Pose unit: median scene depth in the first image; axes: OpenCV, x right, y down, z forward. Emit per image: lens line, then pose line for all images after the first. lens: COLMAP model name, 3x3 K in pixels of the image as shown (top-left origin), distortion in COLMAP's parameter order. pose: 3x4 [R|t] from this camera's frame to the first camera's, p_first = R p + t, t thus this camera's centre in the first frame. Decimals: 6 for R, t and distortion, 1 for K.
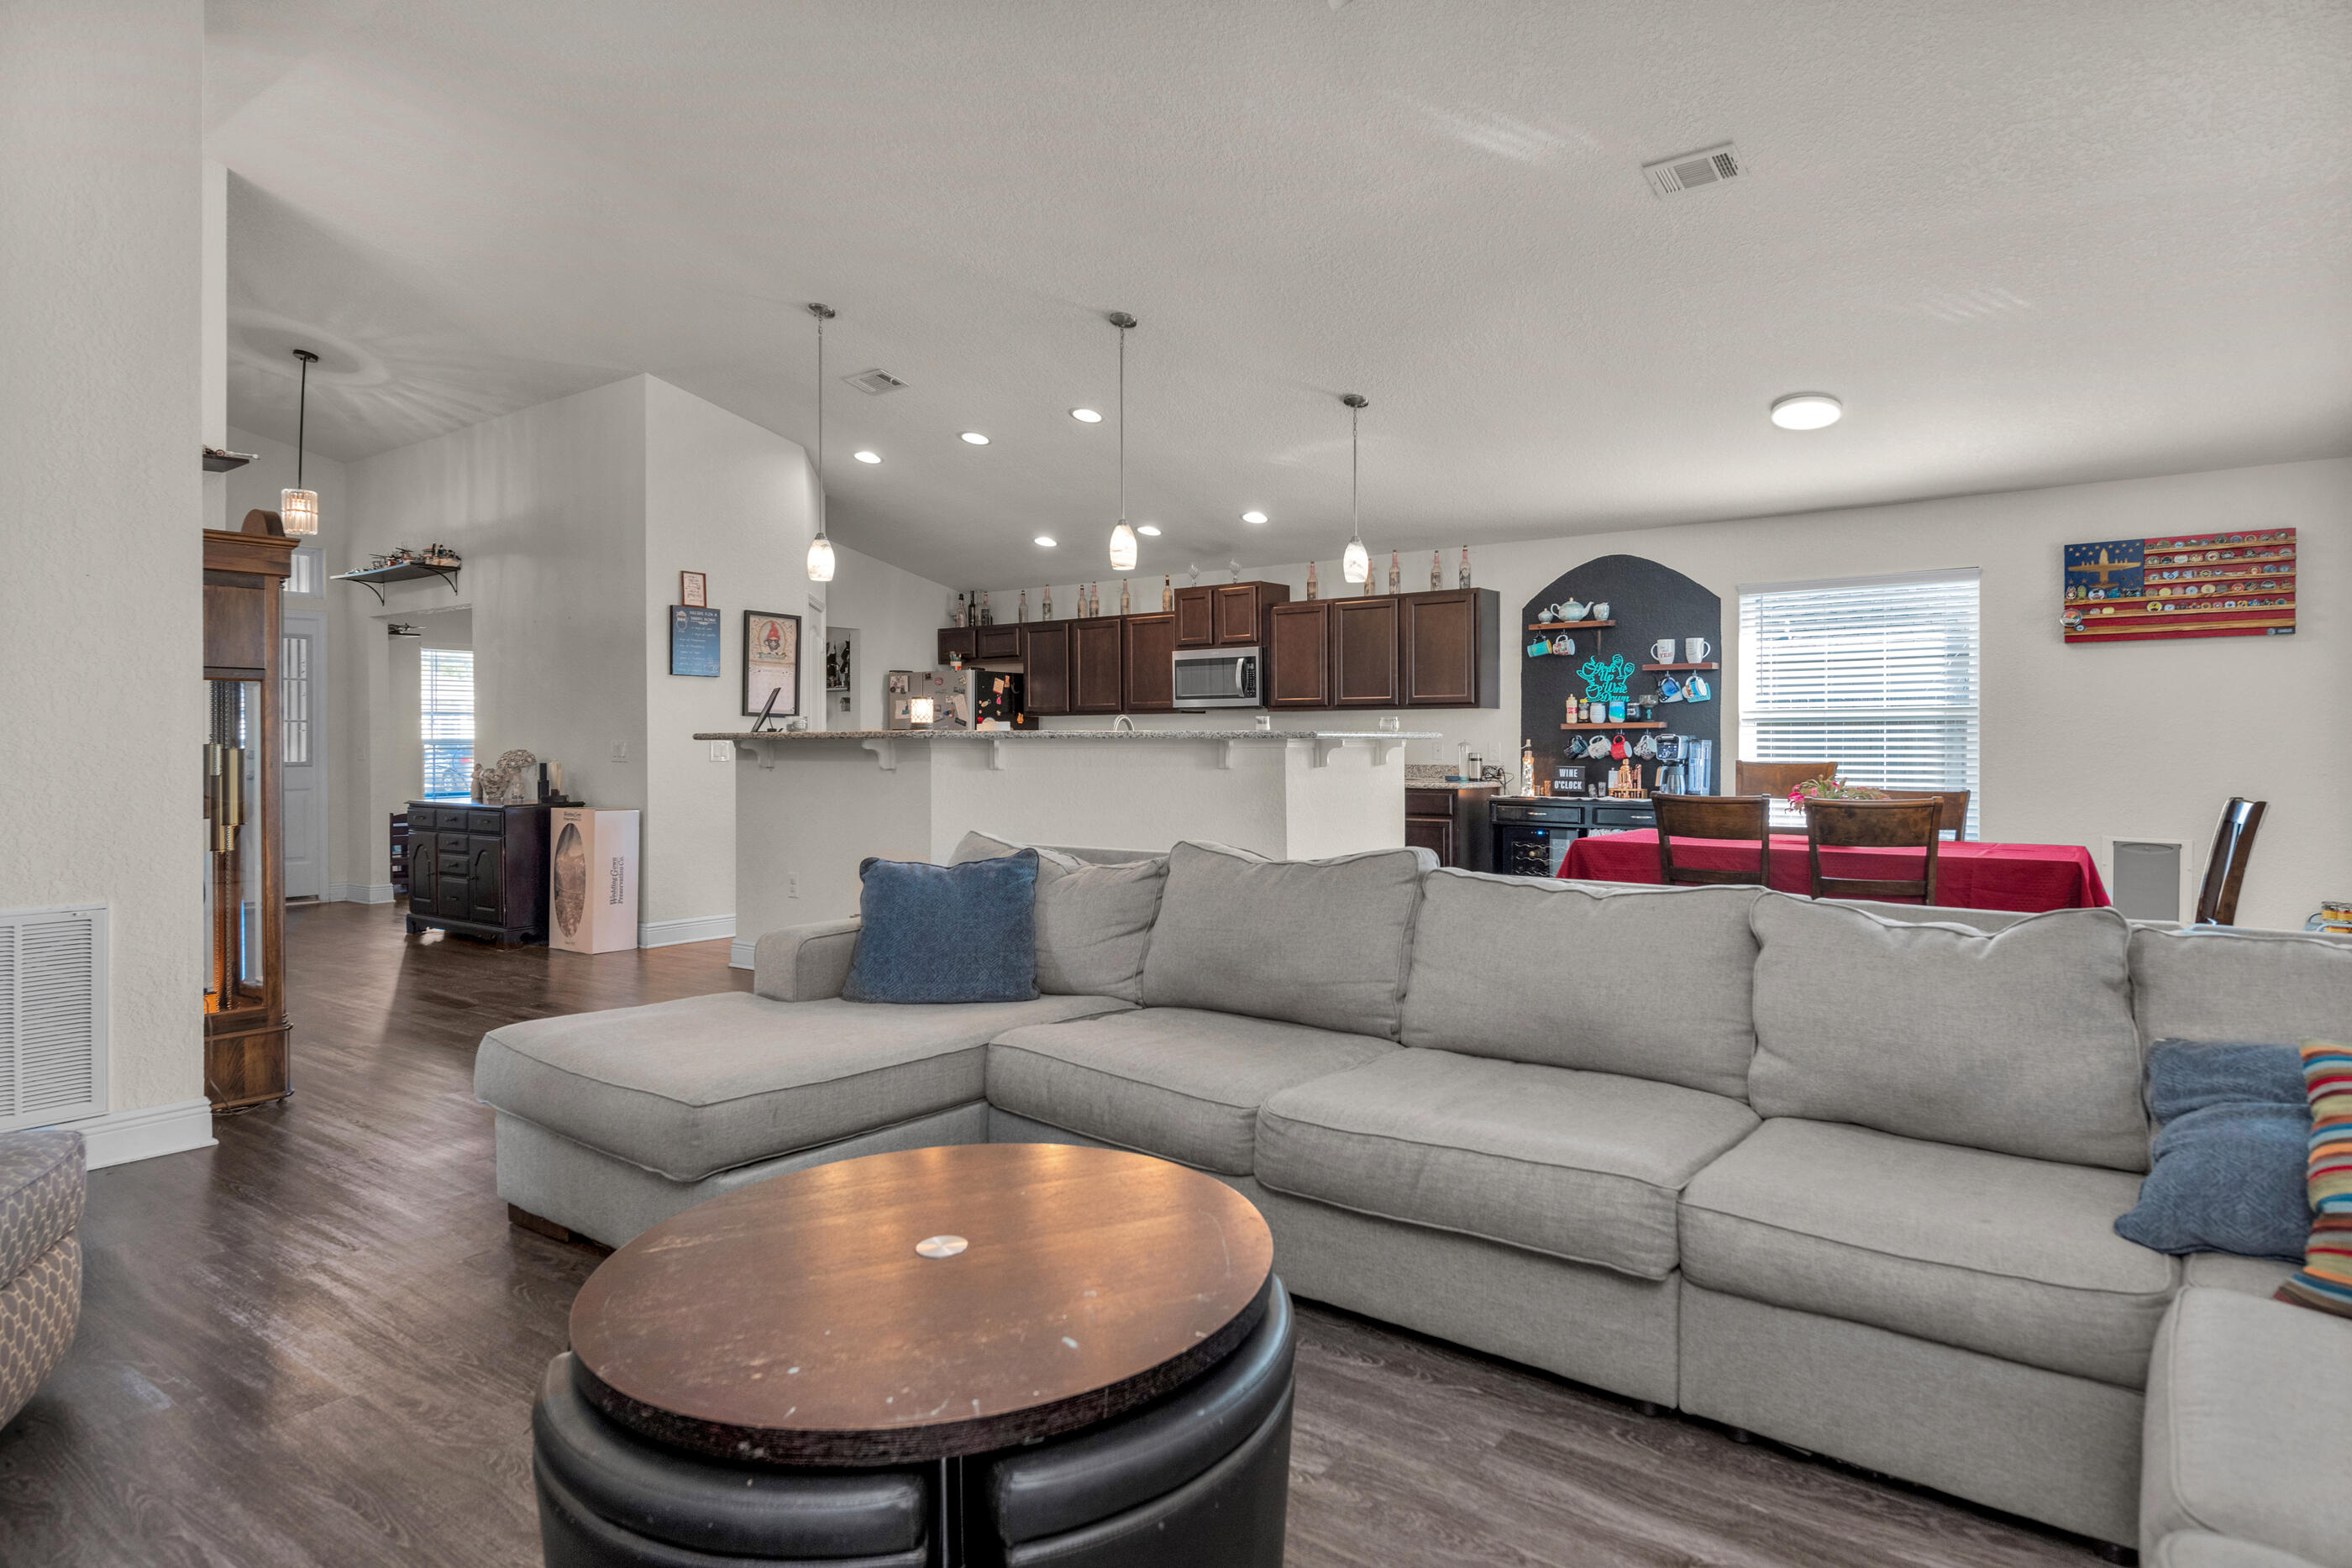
lens RADIAL K [[1258.1, 0, 1162.7], [0, 1258.1, 746.2], [0, 0, 1]] dist [0.005542, -0.005022]
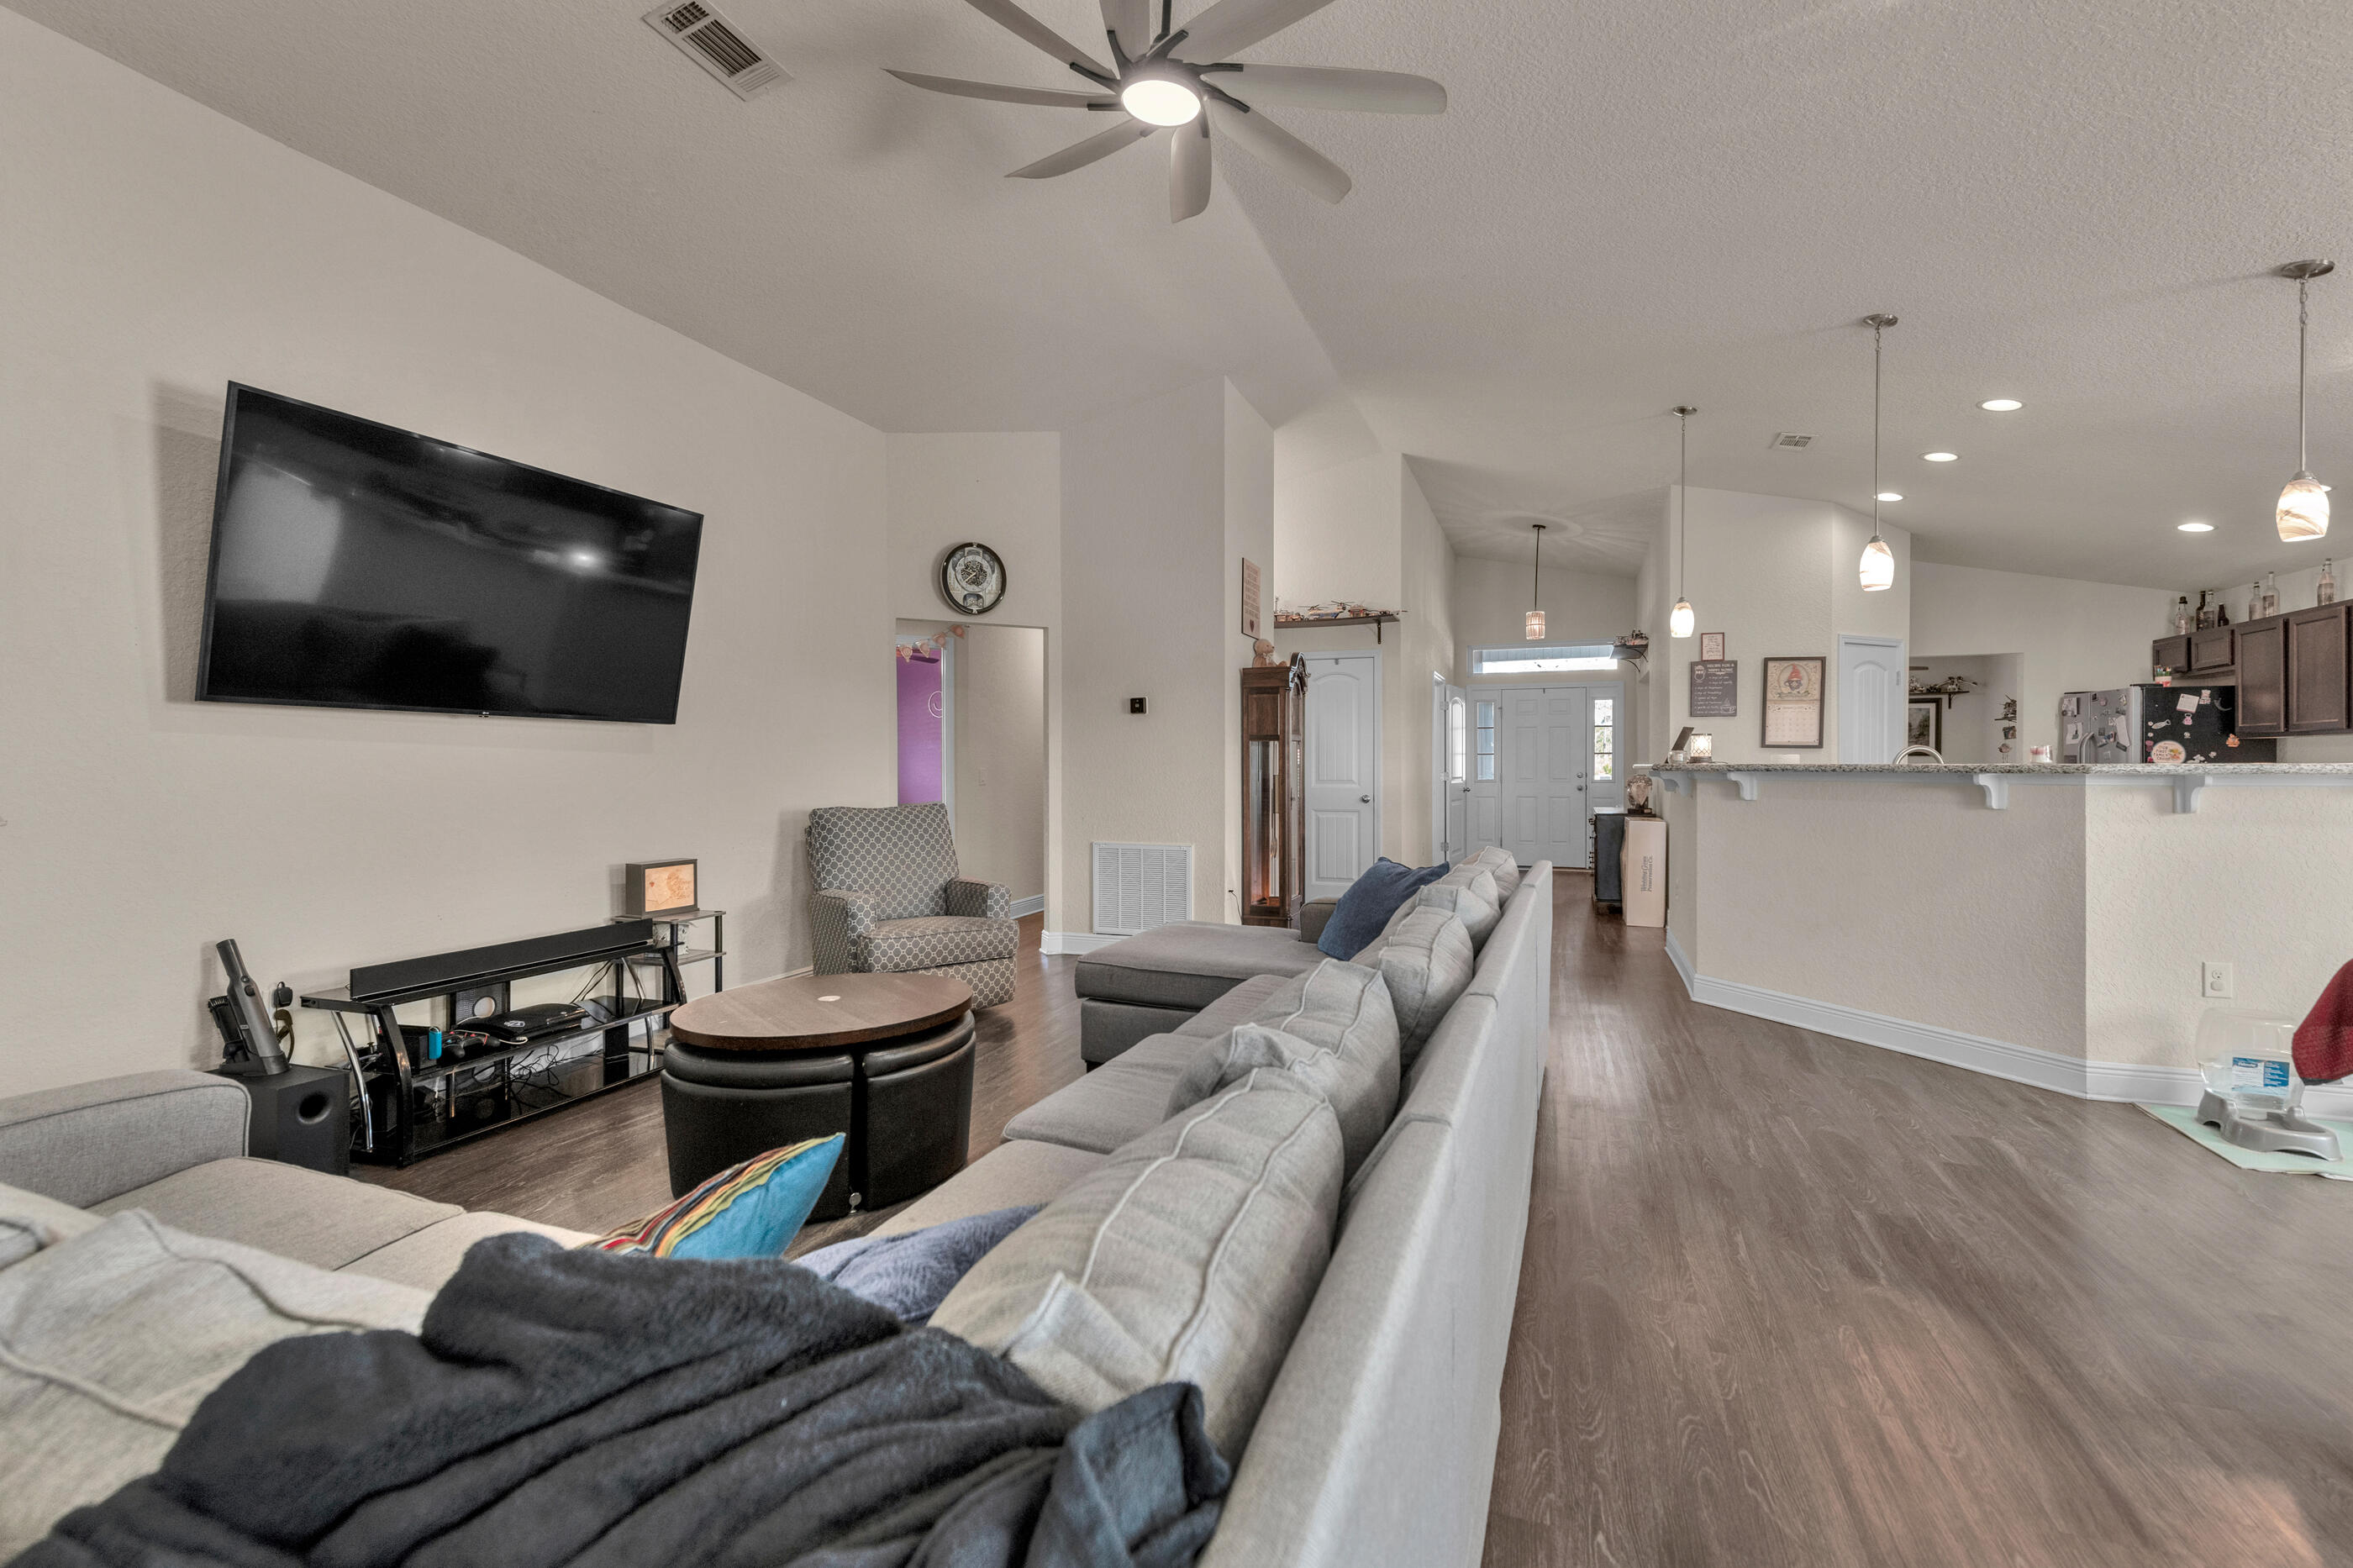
lens RADIAL K [[965.8, 0, 1230.6], [0, 965.8, 775.8], [0, 0, 1]] dist [0.000443, -0.000296]
pose [[0.324224, 0.012008, -0.945904, 0.398754], [-0.000756, 0.999922, 0.012435, -0.009528], [0.945980, -0.003317, 0.324208, 0.256736]]
